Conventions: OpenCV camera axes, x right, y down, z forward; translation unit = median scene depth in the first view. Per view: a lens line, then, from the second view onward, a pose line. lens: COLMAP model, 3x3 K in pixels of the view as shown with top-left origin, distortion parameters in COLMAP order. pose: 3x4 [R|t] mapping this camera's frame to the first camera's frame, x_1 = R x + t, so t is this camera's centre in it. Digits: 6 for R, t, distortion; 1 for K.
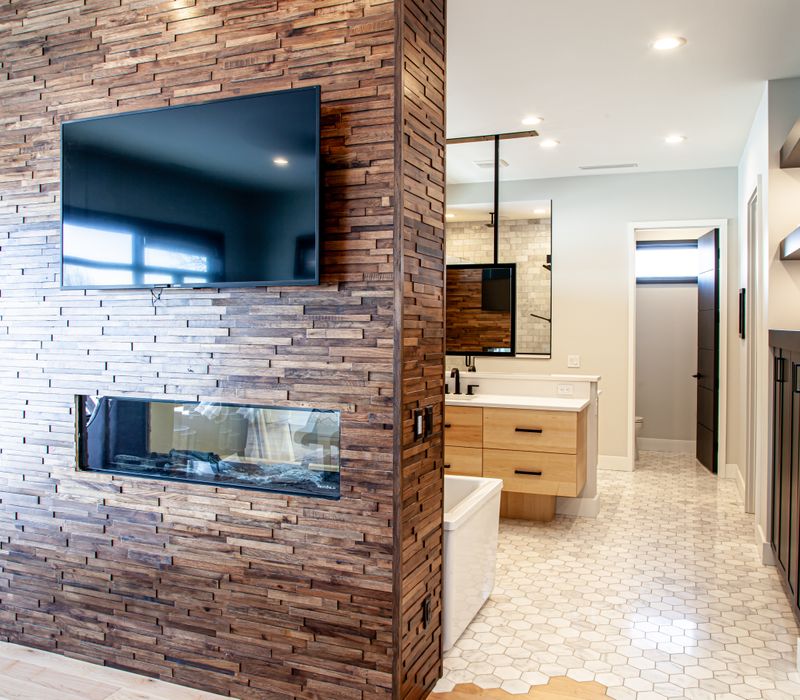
lens RADIAL K [[734.7, 0, 400.0], [0, 734.7, 350.0], [0, 0, 1]] dist [-0.054010, 0.008818]
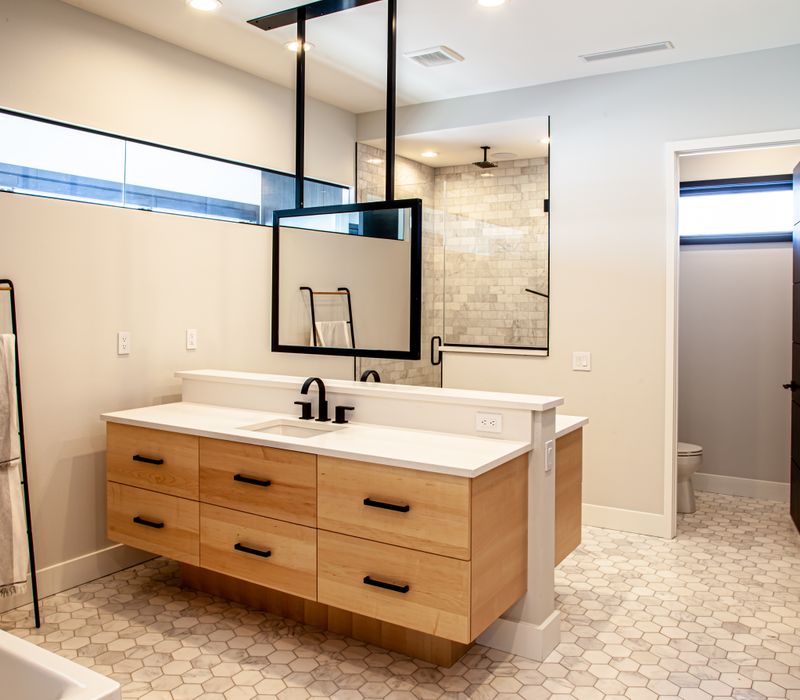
lens RADIAL K [[722.0, 0, 402.1], [0, 722.0, 305.6], [0, 0, 1]] dist [-0.051674, 0.029950]
pose [[0.983699, 0.005954, -0.179725, 0.247915], [-0.011358, 0.999513, -0.029053, -0.017177], [0.179465, 0.030620, 0.983288, 0.432479]]
